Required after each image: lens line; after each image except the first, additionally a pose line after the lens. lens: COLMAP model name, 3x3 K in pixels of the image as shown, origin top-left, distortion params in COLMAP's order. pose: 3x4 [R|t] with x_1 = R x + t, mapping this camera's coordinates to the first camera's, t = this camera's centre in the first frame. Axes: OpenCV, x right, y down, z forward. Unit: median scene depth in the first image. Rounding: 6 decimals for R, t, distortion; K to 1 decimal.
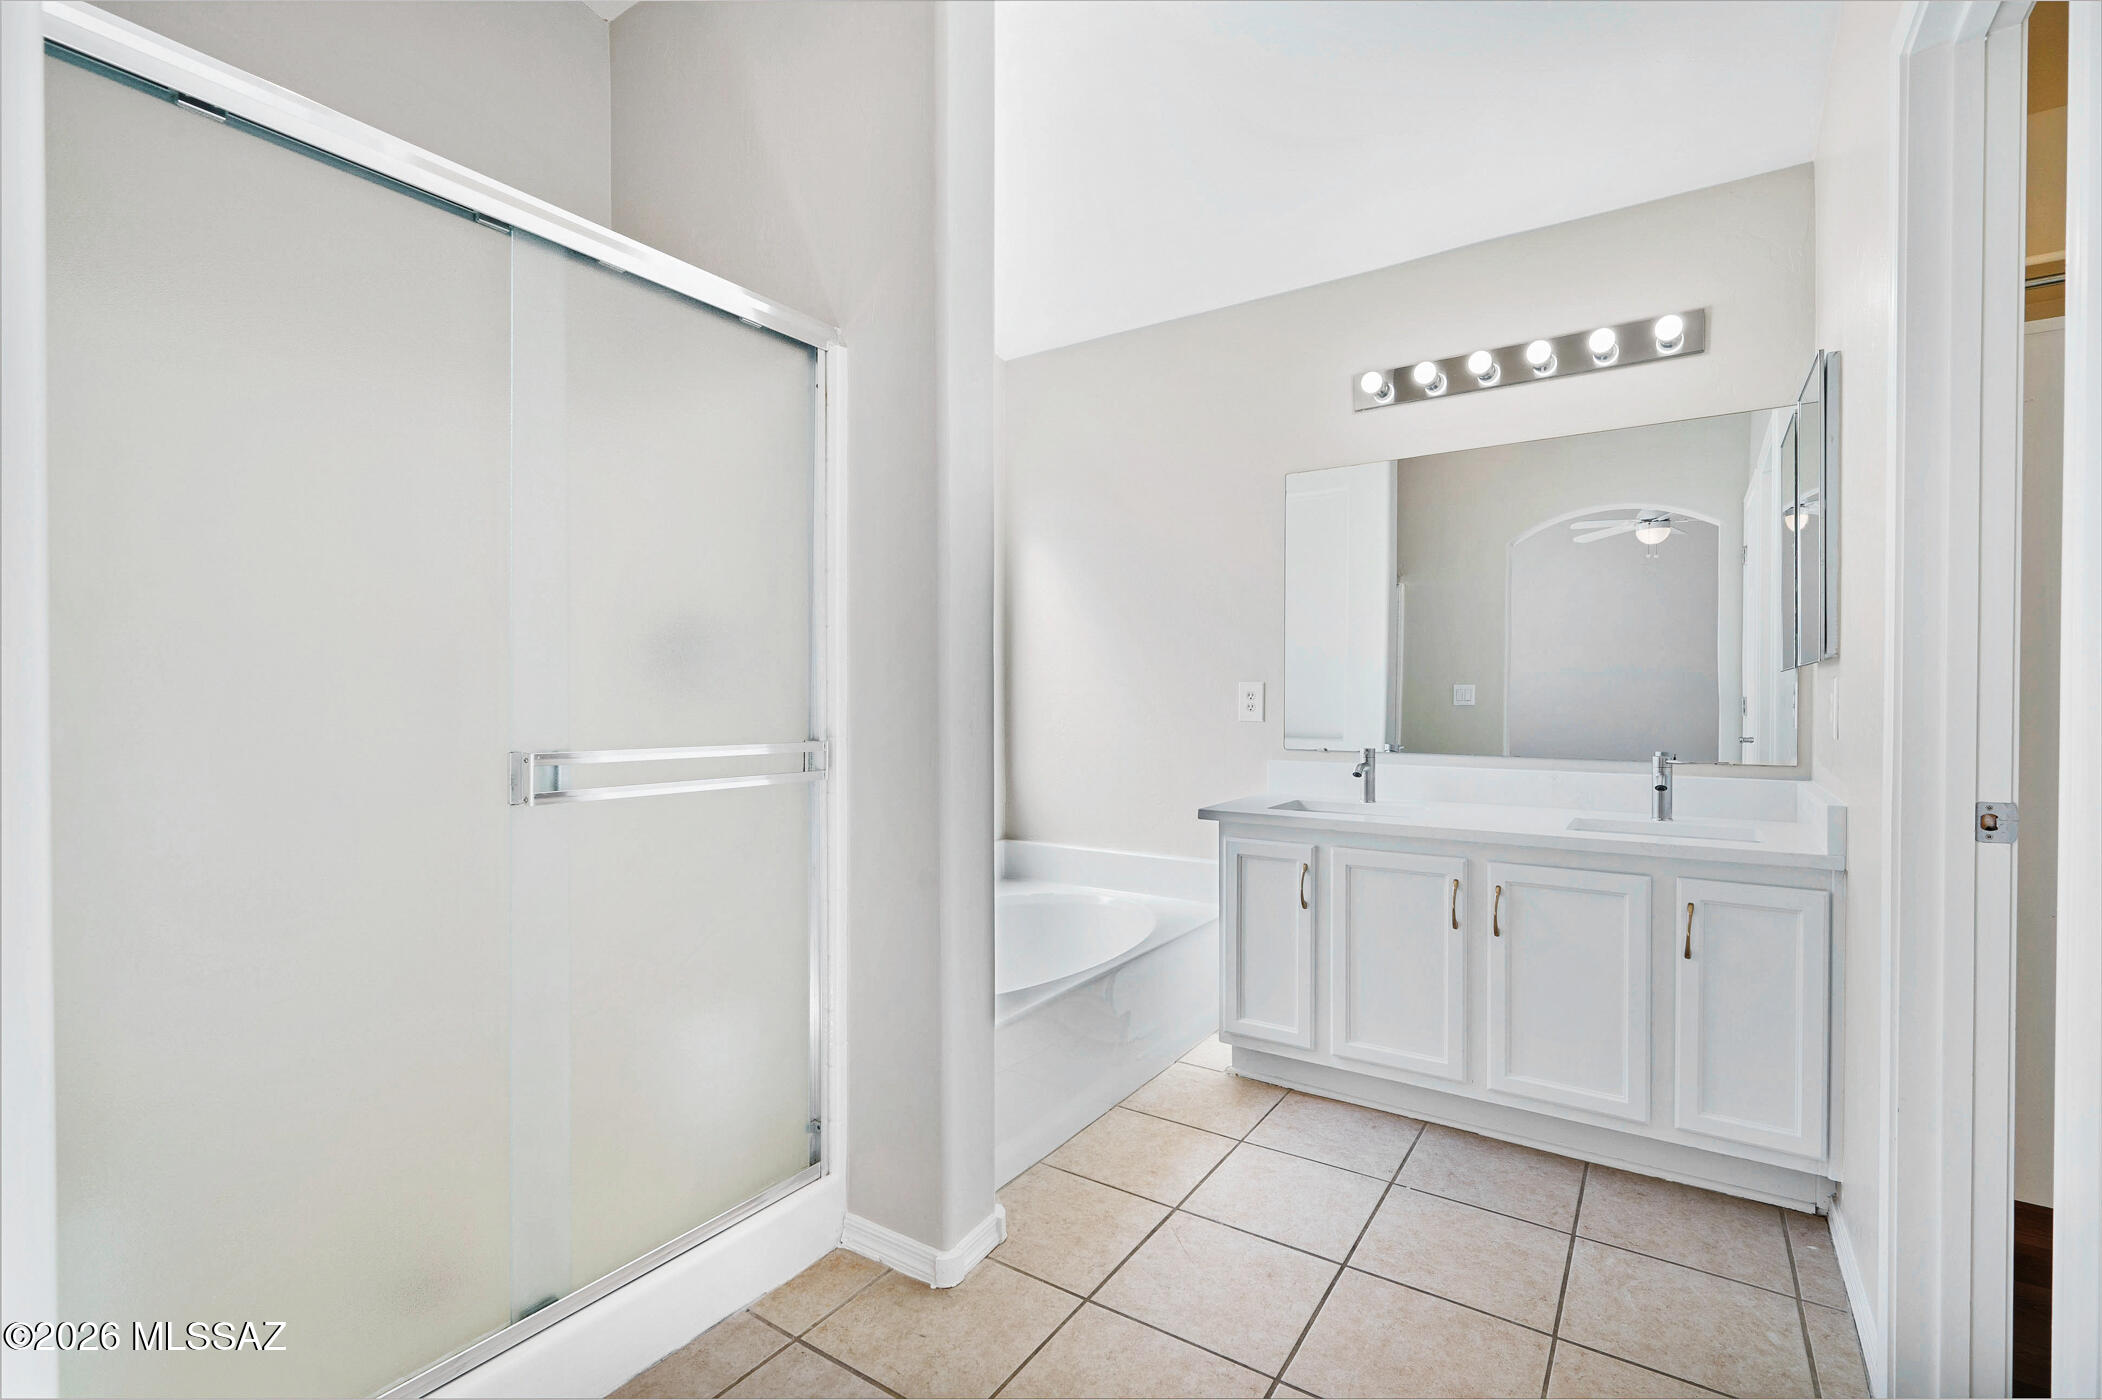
lens RADIAL K [[937.1, 0, 1051.0], [0, 937.1, 700.0], [0, 0, 1]] dist [0.000593, 0.000129]
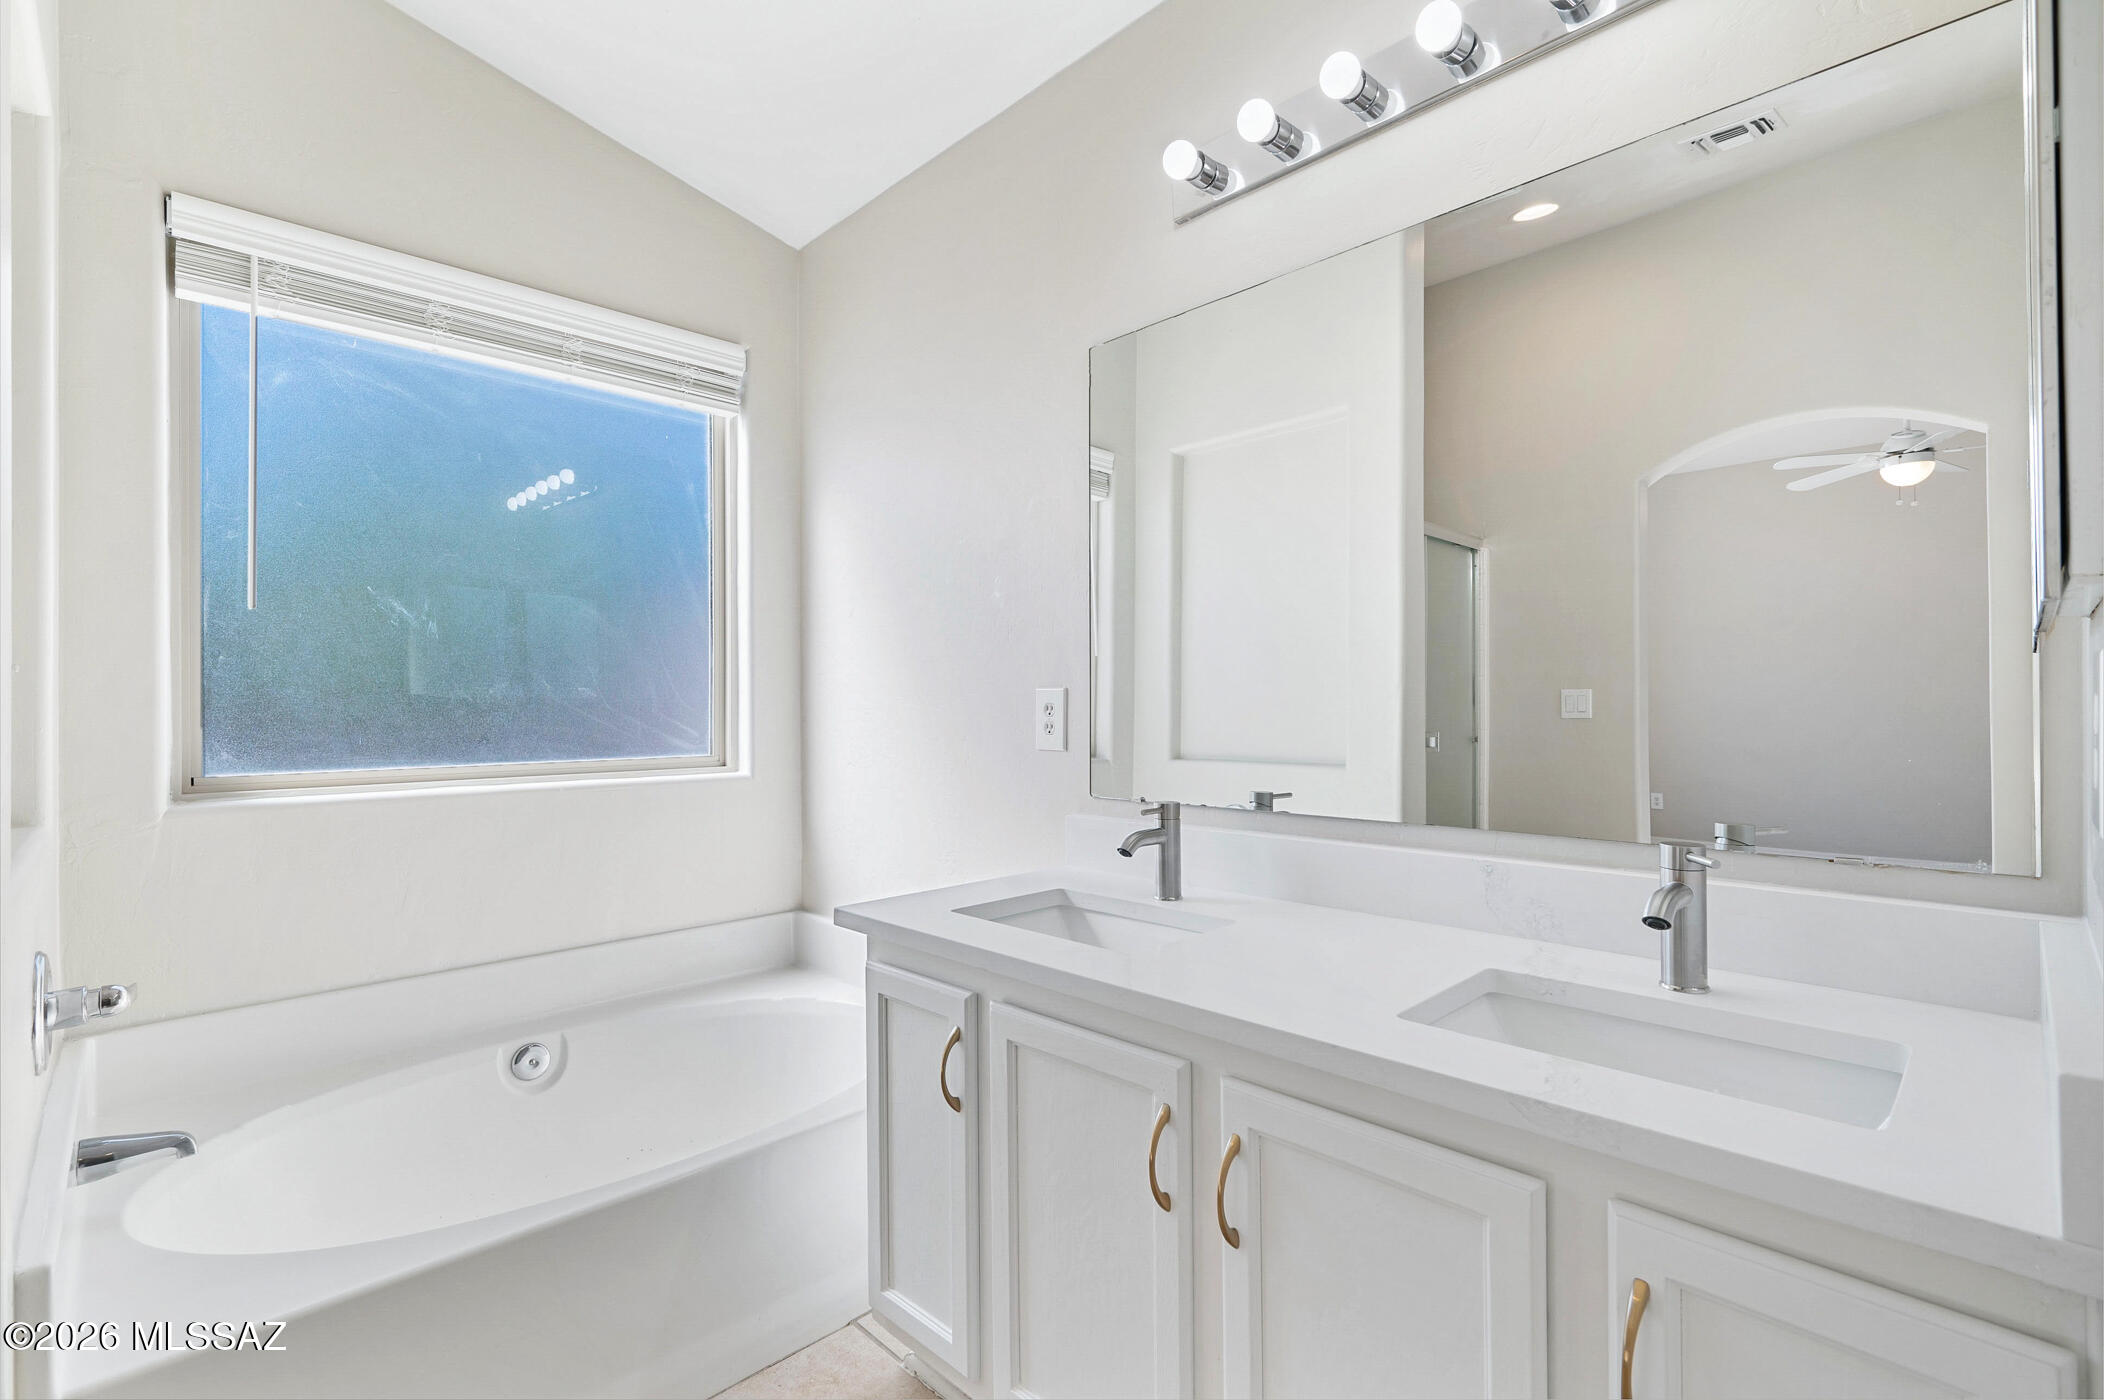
lens RADIAL K [[948.4, 0, 1052.0], [0, 948.4, 700.0], [0, 0, 1]] dist [-0.011363, 0.000010]
pose [[0.977554, -0.007890, -0.210539, 0.390961], [0.005336, 0.999905, -0.012695, -0.003151], [0.210620, 0.011286, 0.977503, 0.432742]]
